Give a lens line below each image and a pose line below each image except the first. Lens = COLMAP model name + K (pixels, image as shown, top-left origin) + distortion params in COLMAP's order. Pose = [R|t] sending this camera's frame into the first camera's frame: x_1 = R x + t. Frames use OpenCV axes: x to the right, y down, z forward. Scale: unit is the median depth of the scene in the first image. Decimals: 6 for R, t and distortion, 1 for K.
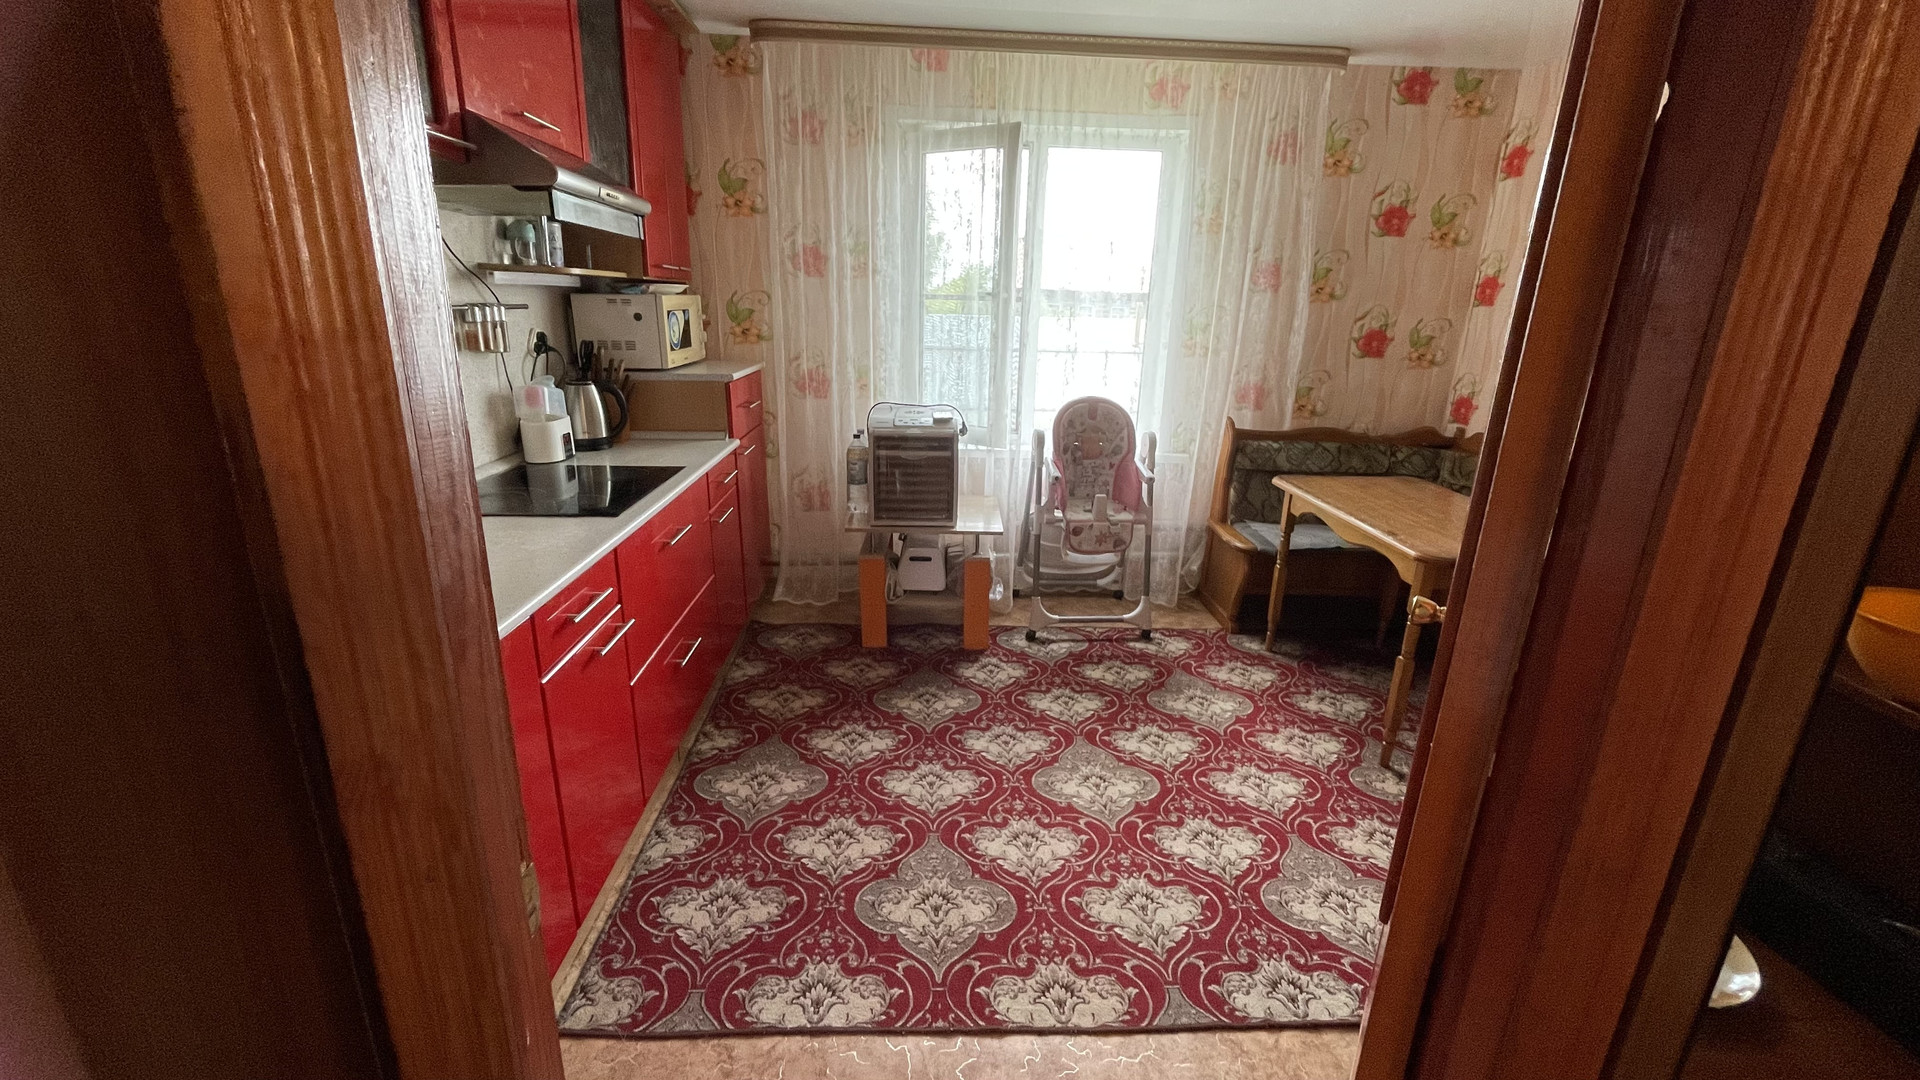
lens RADIAL K [[773.4, 0, 960.3], [0, 773.4, 538.0], [0, 0, 1]] dist [-0.004016, -0.000081]
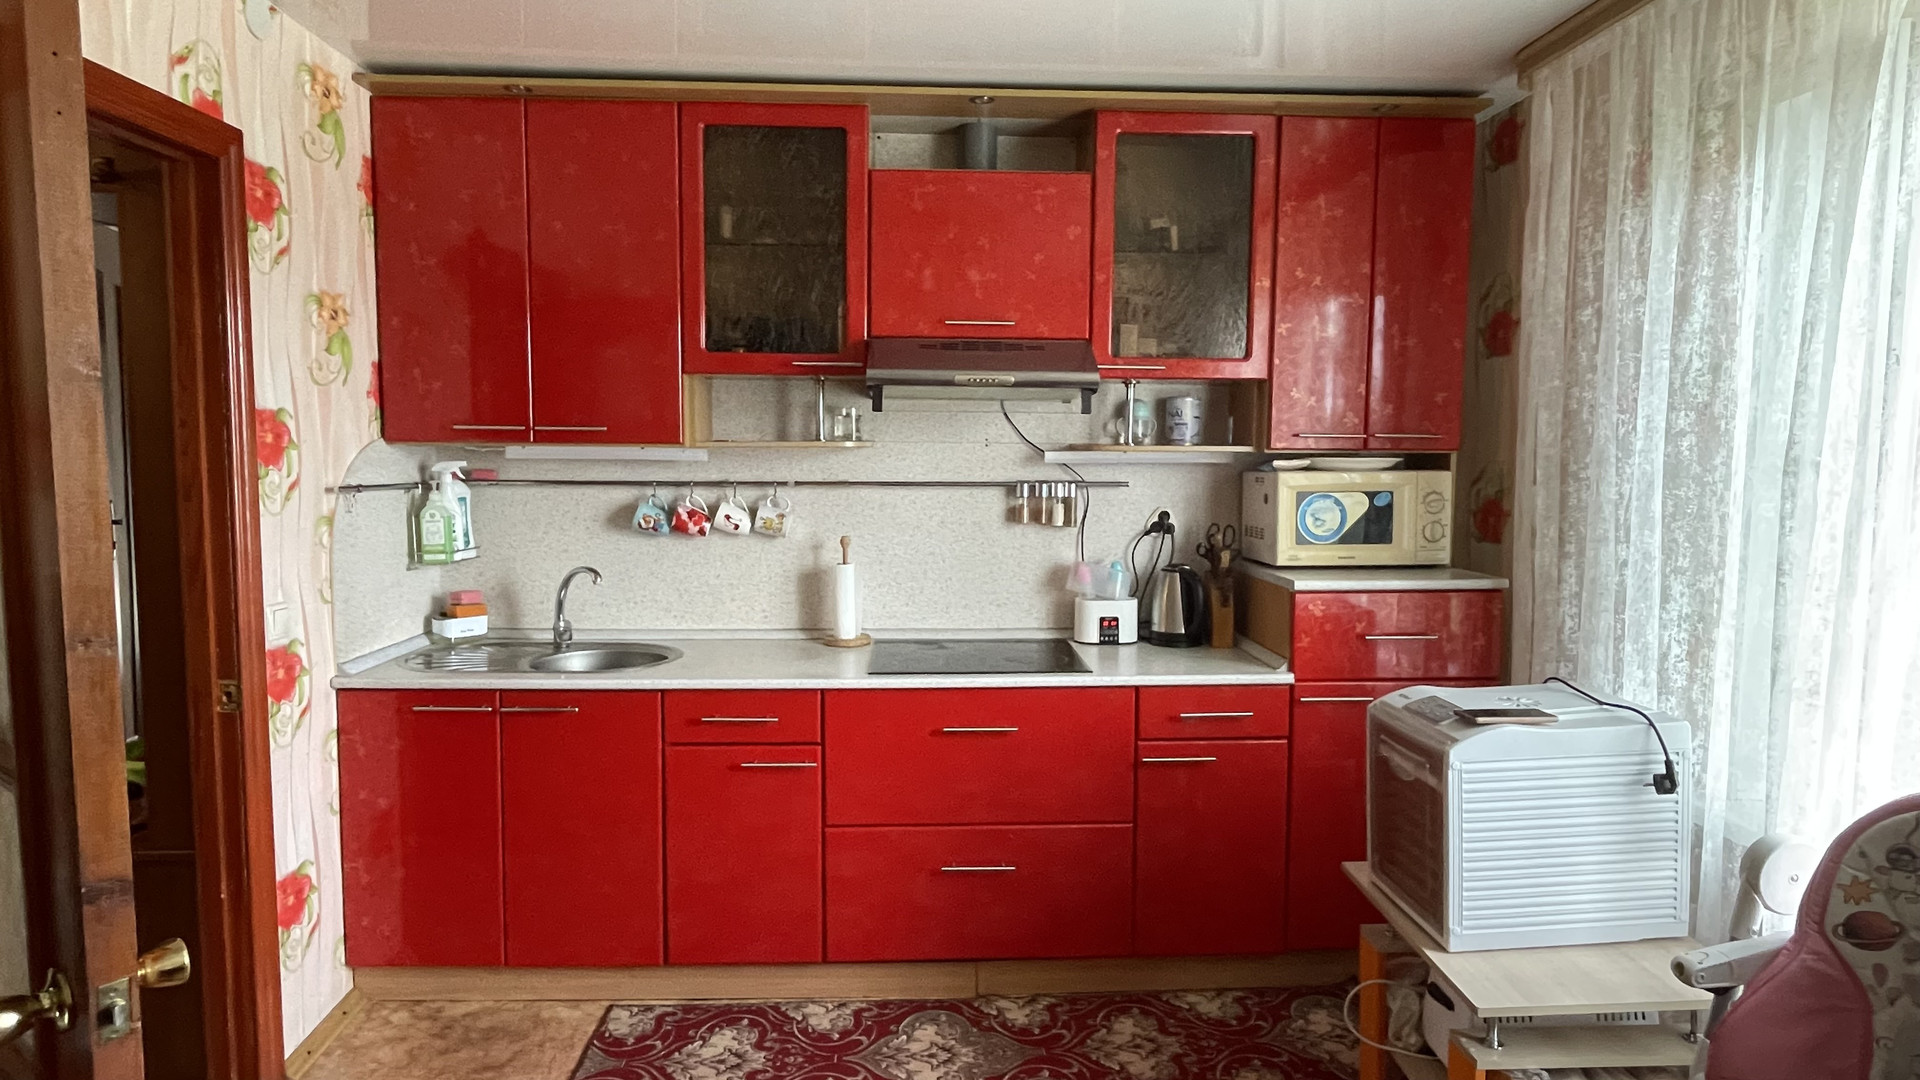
lens RADIAL K [[1064.0, 0, 963.3], [0, 1064.0, 535.0], [0, 0, 1]] dist [-0.001022, 0.001460]
pose [[-0.003664, 0.053575, -0.998557, 0.916760], [-0.295643, 0.953868, 0.052262, -0.297024], [0.955292, 0.295407, 0.012344, 0.965242]]
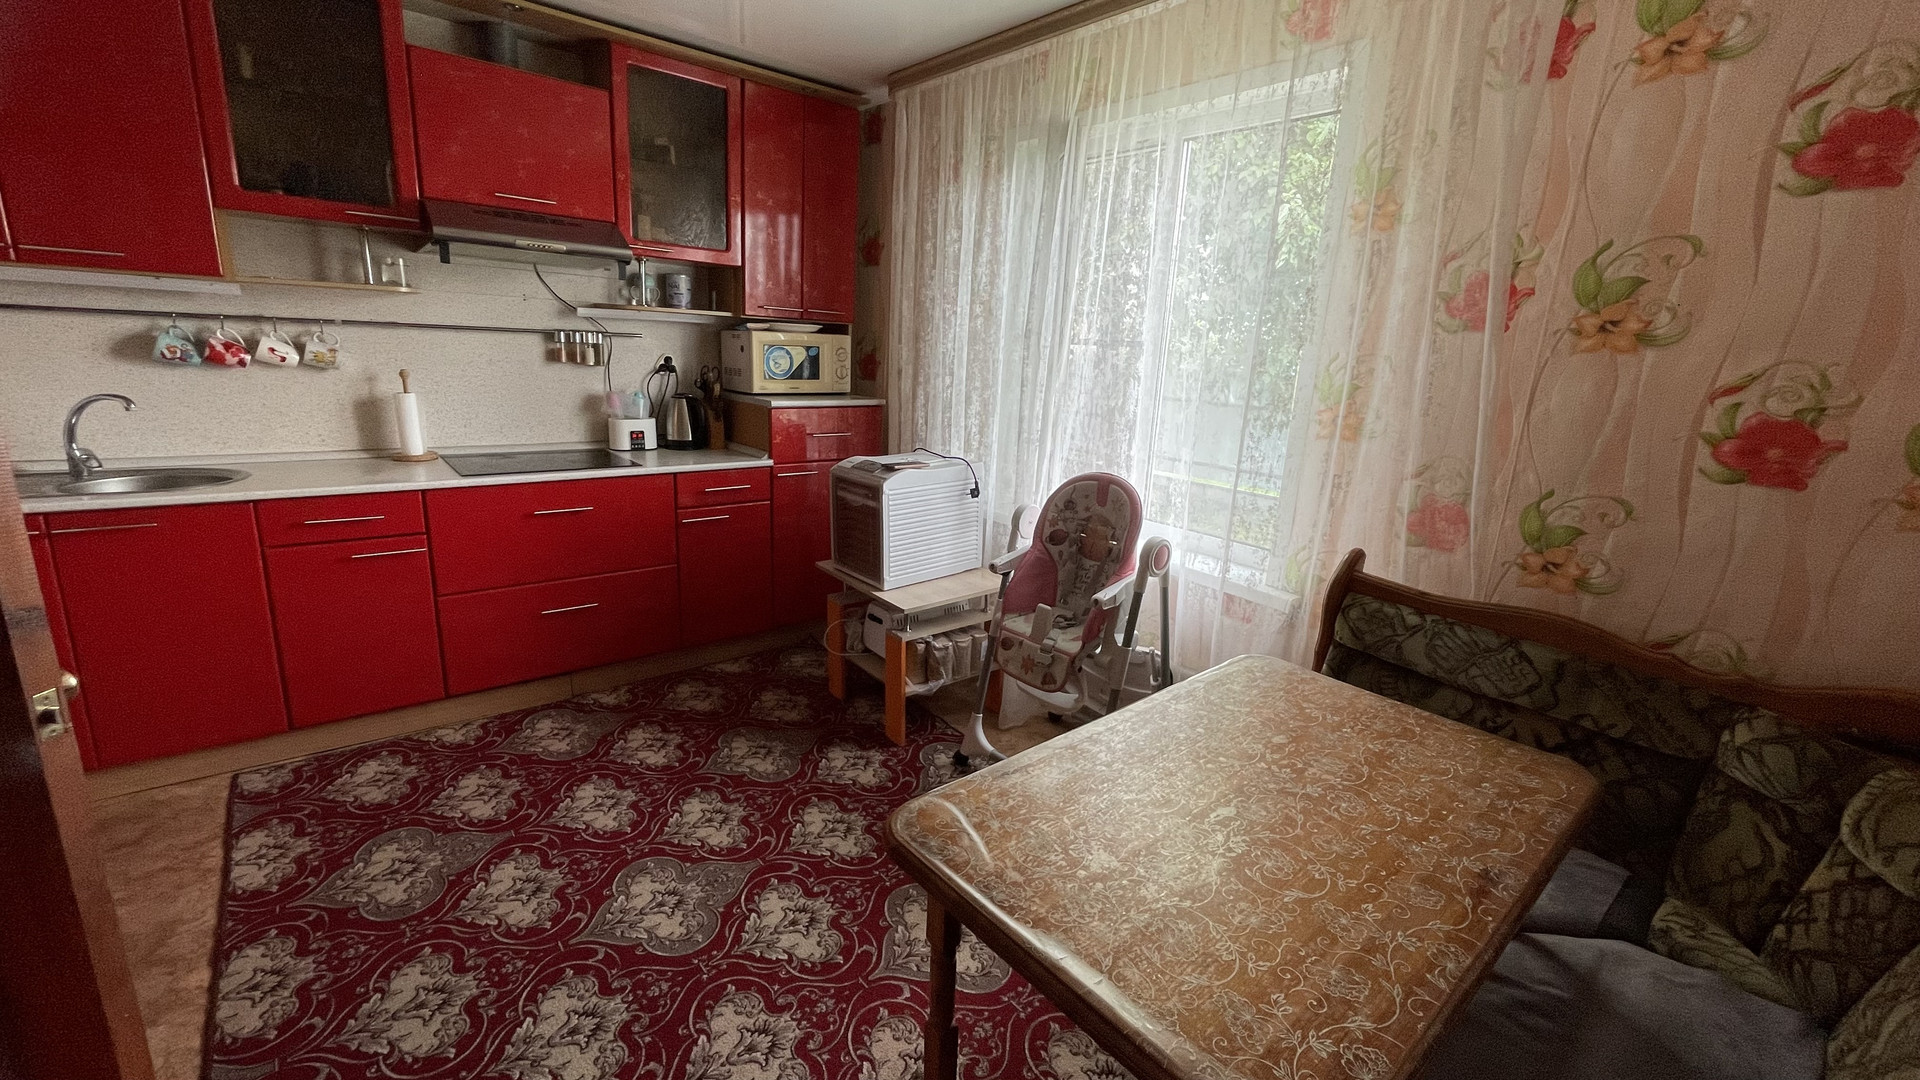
lens RADIAL K [[773.4, 0, 960.3], [0, 773.4, 538.0], [0, 0, 1]] dist [-0.004016, -0.000081]
pose [[0.603187, 0.198481, -0.772510, 1.059574], [-0.267046, 0.962899, 0.038885, -0.192699], [0.751567, 0.182841, 0.633811, 0.751829]]
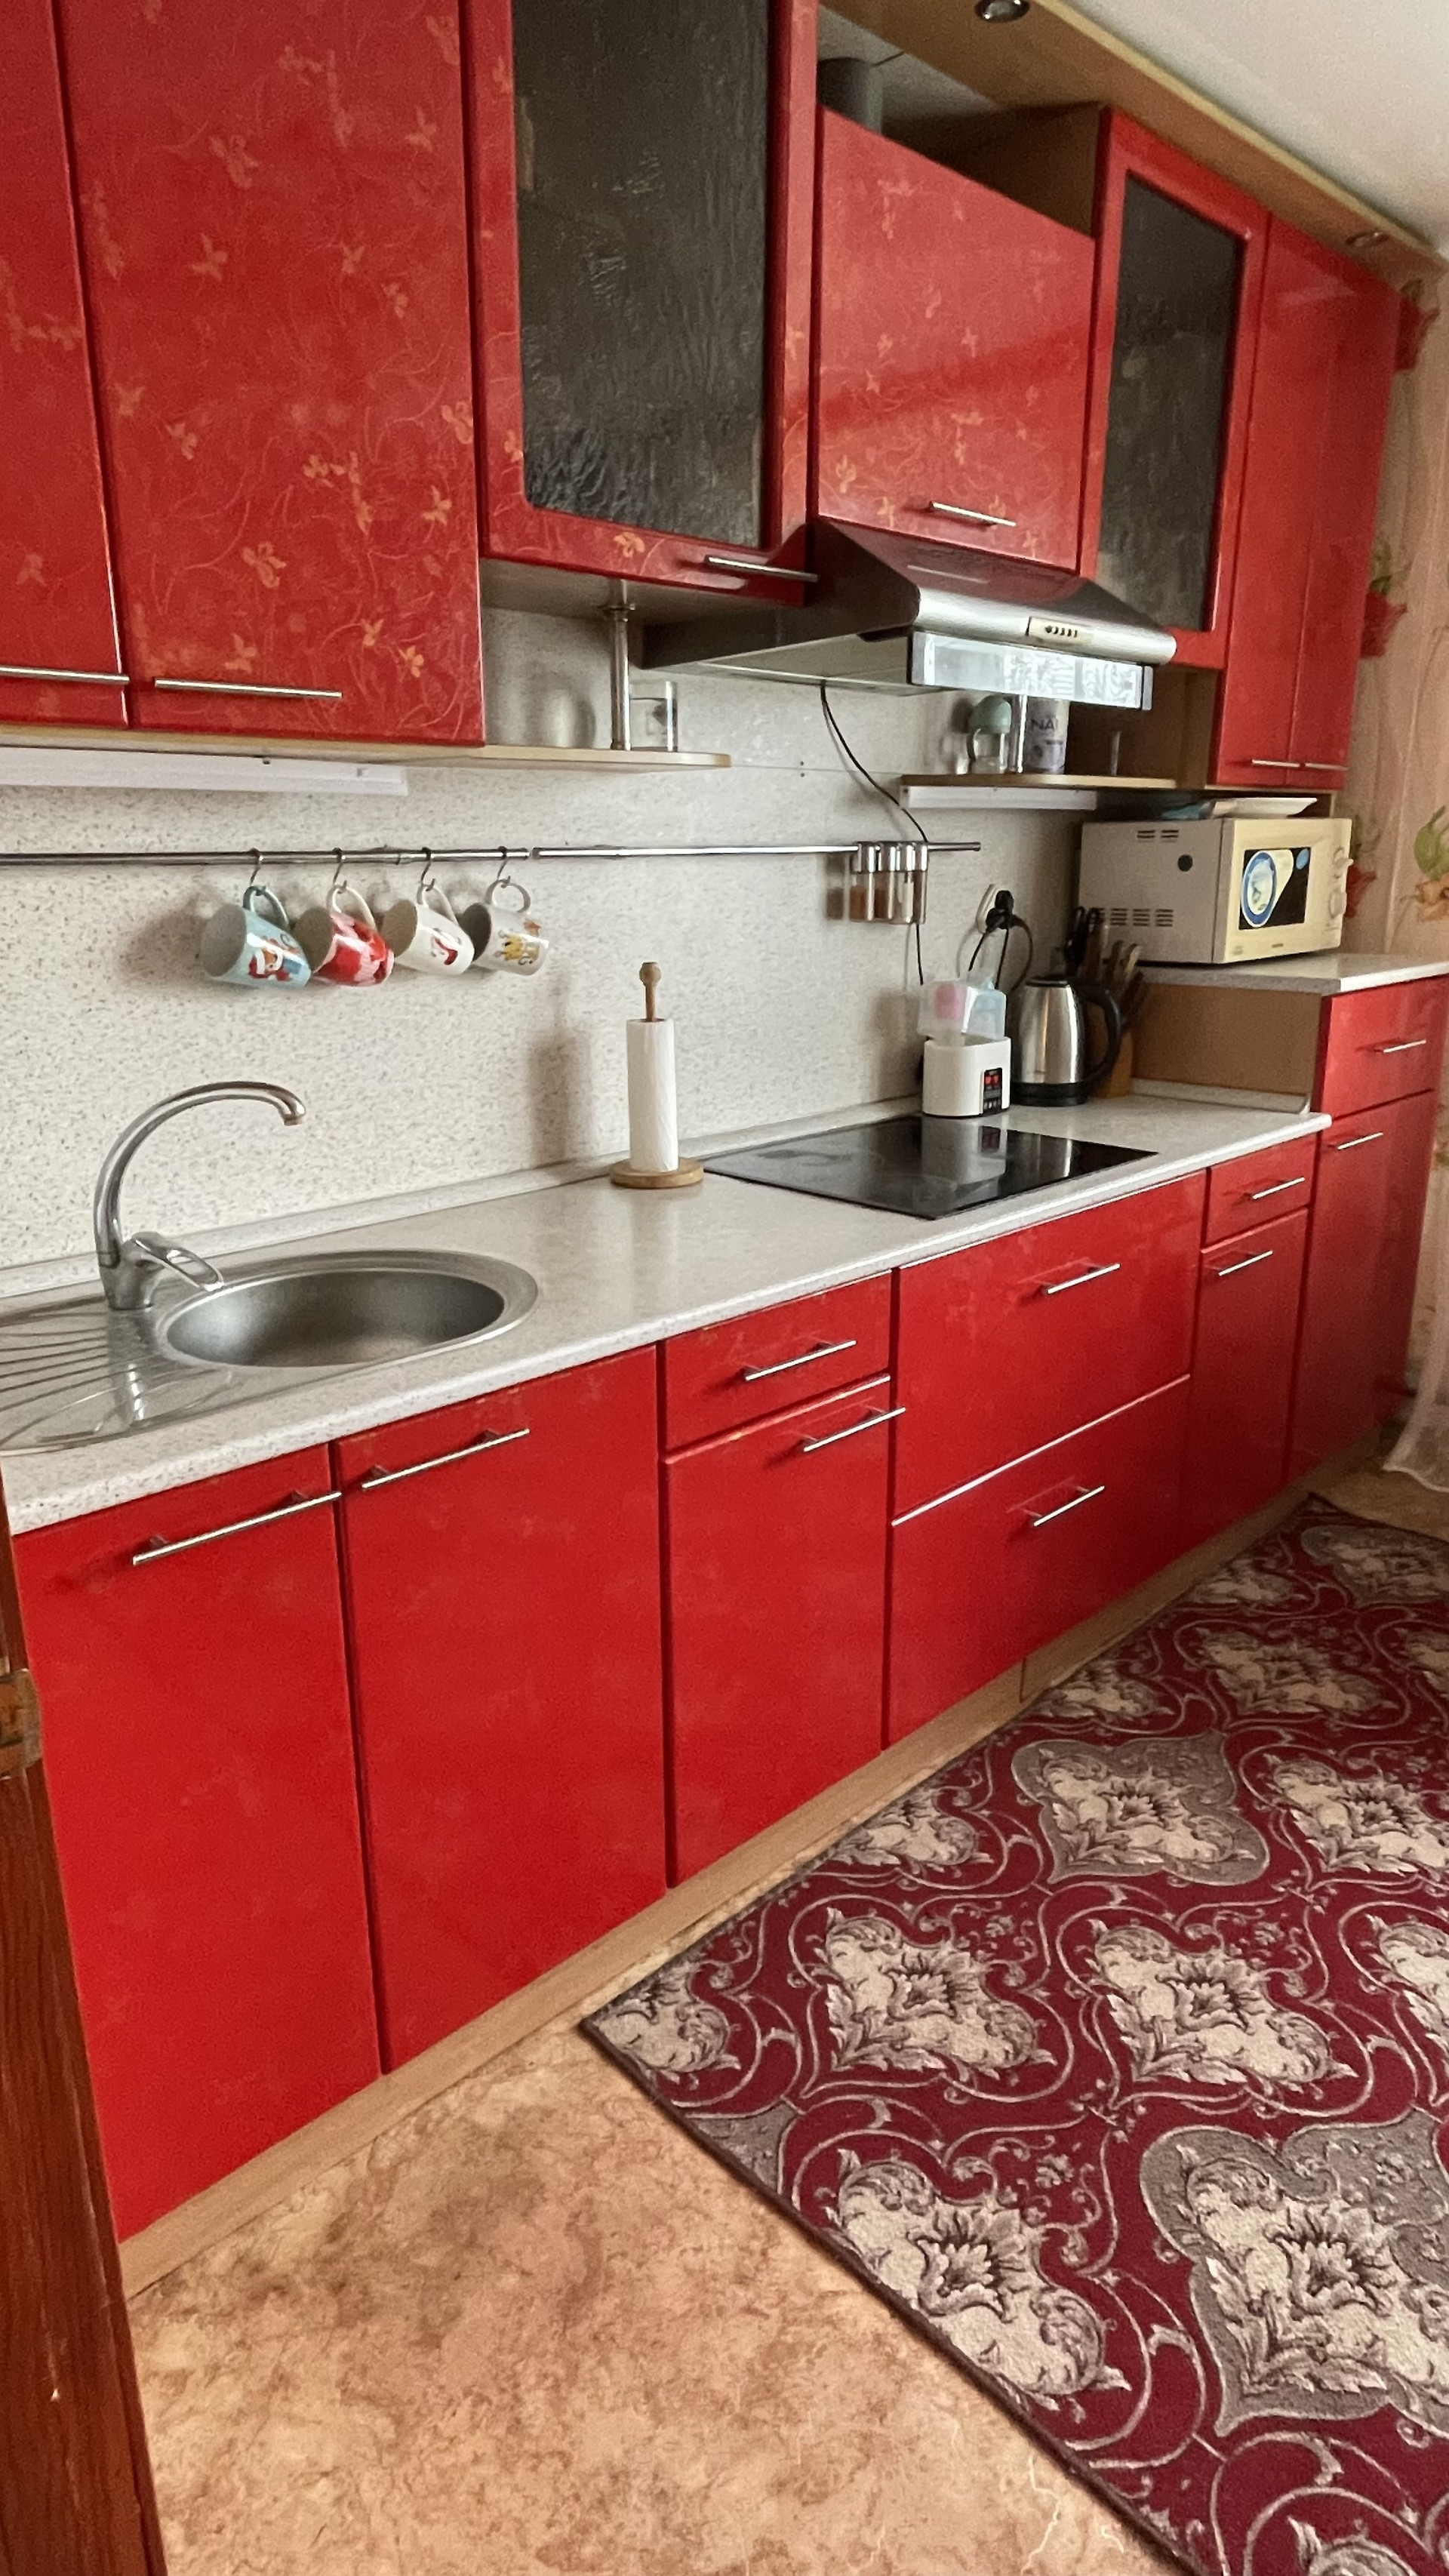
lens RADIAL K [[1471.3, 0, 730.1], [0, 1471.3, 1275.1], [0, 0, 1]] dist [-0.000022, -0.000724]
pose [[0.663820, 0.184944, -0.724665, 0.207228], [-0.196301, 0.978057, 0.069794, -0.030940], [0.721671, 0.095922, 0.685558, 0.168284]]
